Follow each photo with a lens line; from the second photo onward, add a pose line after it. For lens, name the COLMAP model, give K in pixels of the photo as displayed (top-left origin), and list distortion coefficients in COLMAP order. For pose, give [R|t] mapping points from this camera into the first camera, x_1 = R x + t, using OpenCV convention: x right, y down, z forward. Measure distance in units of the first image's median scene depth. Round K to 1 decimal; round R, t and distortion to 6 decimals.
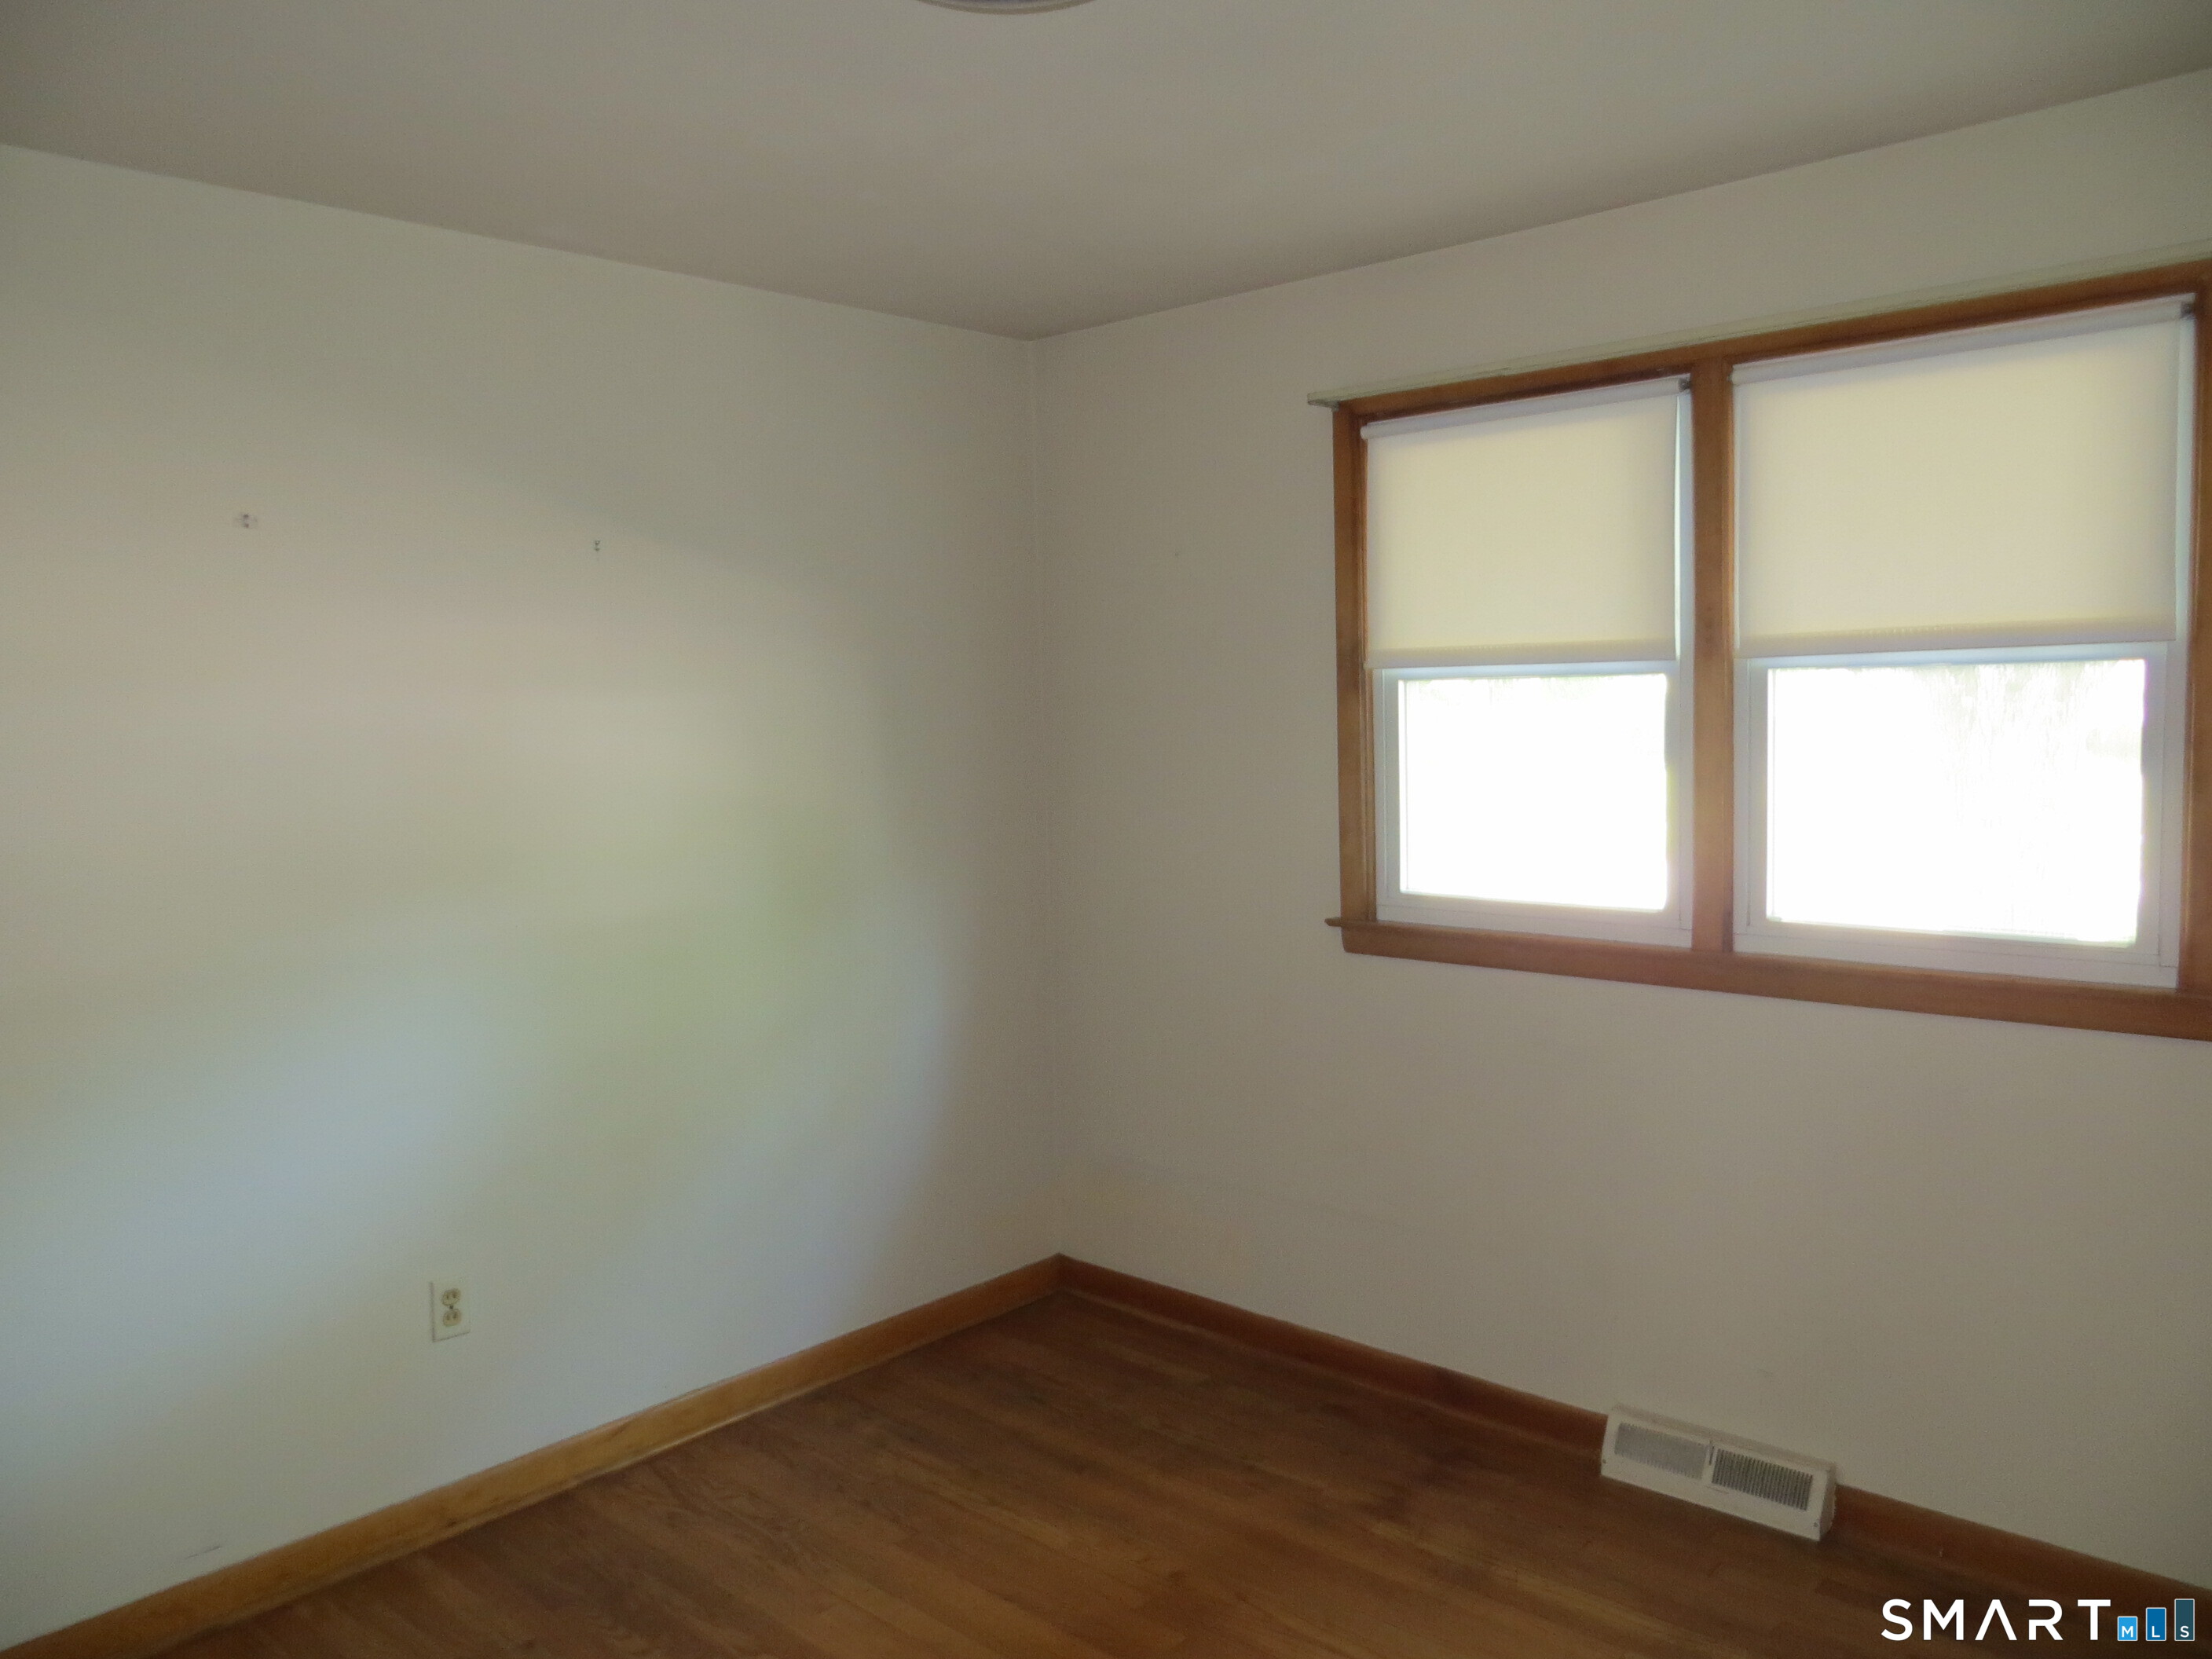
lens RADIAL K [[1669.1, 0, 1106.0], [0, 1669.1, 829.5], [0, 0, 1]] dist [-0.003595, 0.001943]
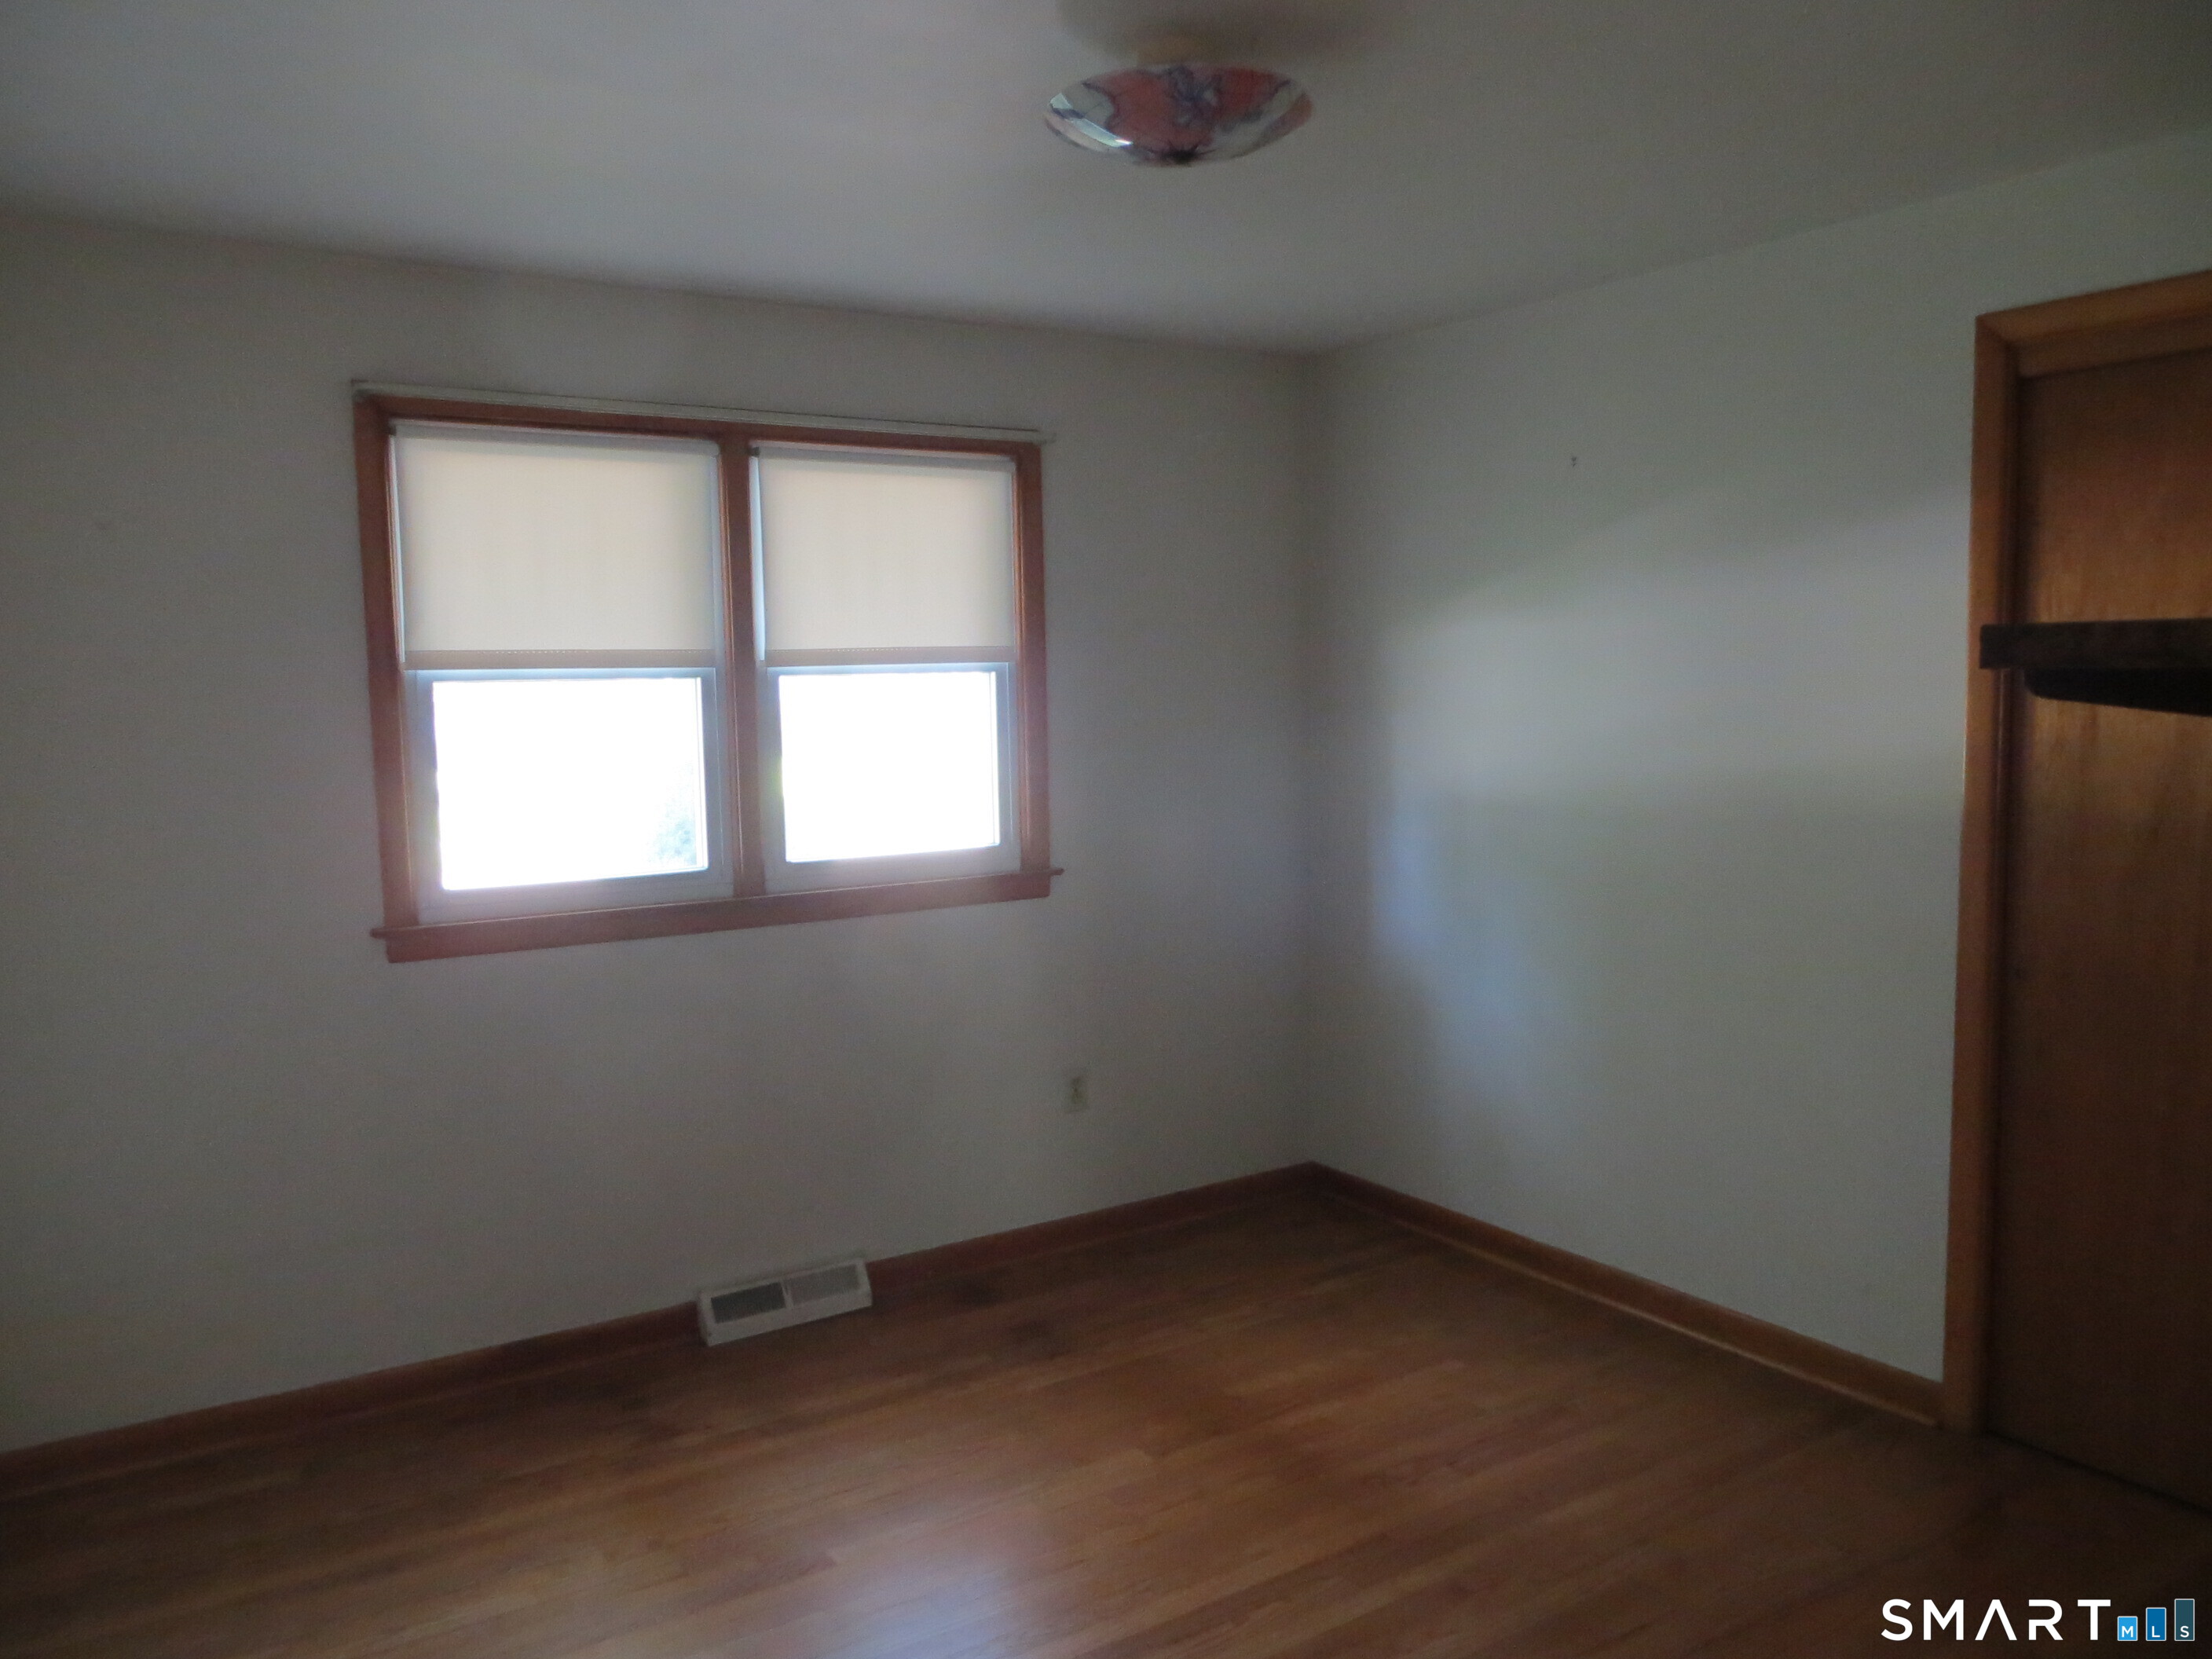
lens RADIAL K [[1669.1, 0, 1106.0], [0, 1669.1, 829.5], [0, 0, 1]] dist [-0.003595, 0.001943]
pose [[0.243099, -0.064266, 0.967870, -0.783141], [0.092317, 0.994806, 0.042867, -0.006678], [-0.965598, 0.078930, 0.247769, 0.407902]]
